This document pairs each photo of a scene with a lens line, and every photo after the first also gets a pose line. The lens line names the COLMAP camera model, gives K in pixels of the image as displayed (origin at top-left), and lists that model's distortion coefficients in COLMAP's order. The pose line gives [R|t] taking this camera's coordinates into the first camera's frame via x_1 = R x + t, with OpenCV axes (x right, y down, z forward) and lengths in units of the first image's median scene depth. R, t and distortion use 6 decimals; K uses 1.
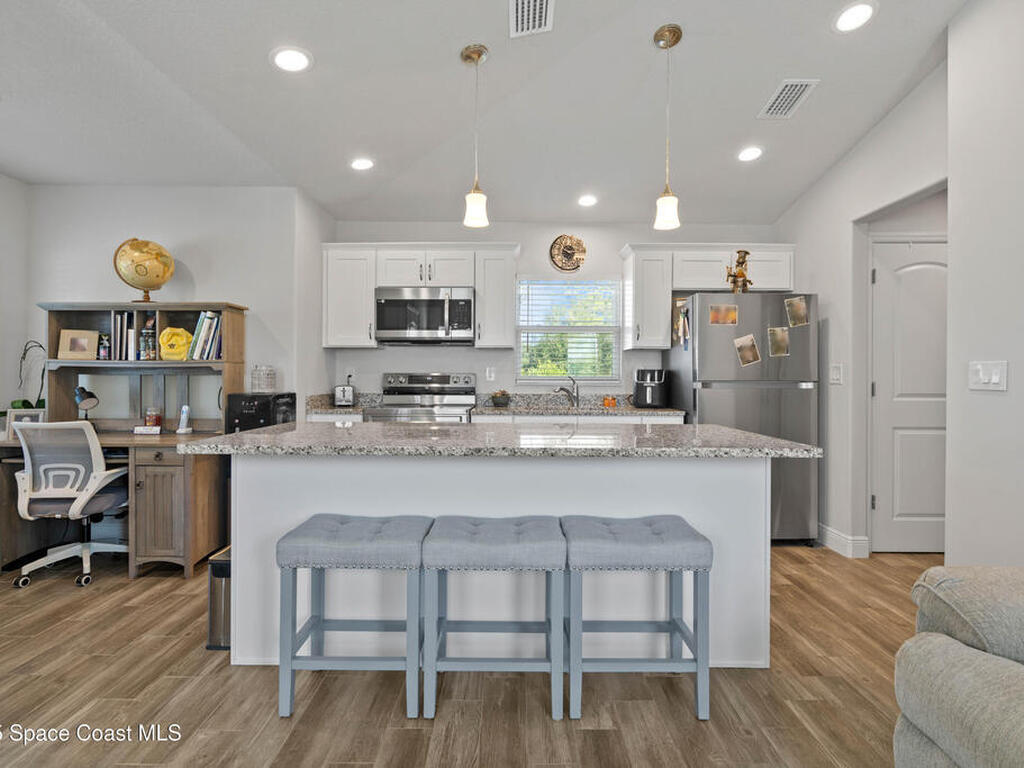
lens RADIAL K [[524.5, 0, 512.2], [0, 524.5, 379.0], [0, 0, 1]] dist [0.001355, 0.000055]
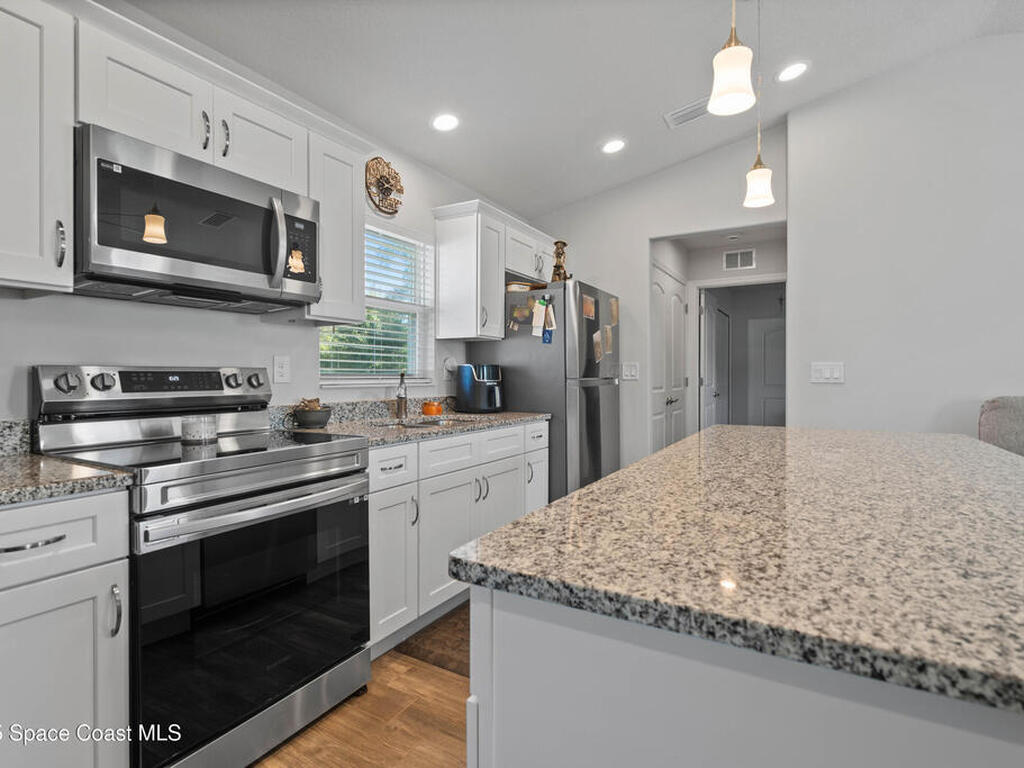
lens RADIAL K [[524.5, 0, 512.2], [0, 524.5, 379.0], [0, 0, 1]] dist [0.001355, 0.000055]
pose [[0.509732, -0.010339, 0.860271, -0.413672], [0.005286, 0.999947, 0.008886, -0.003325], [-0.860317, 0.000018, 0.509759, 0.565166]]
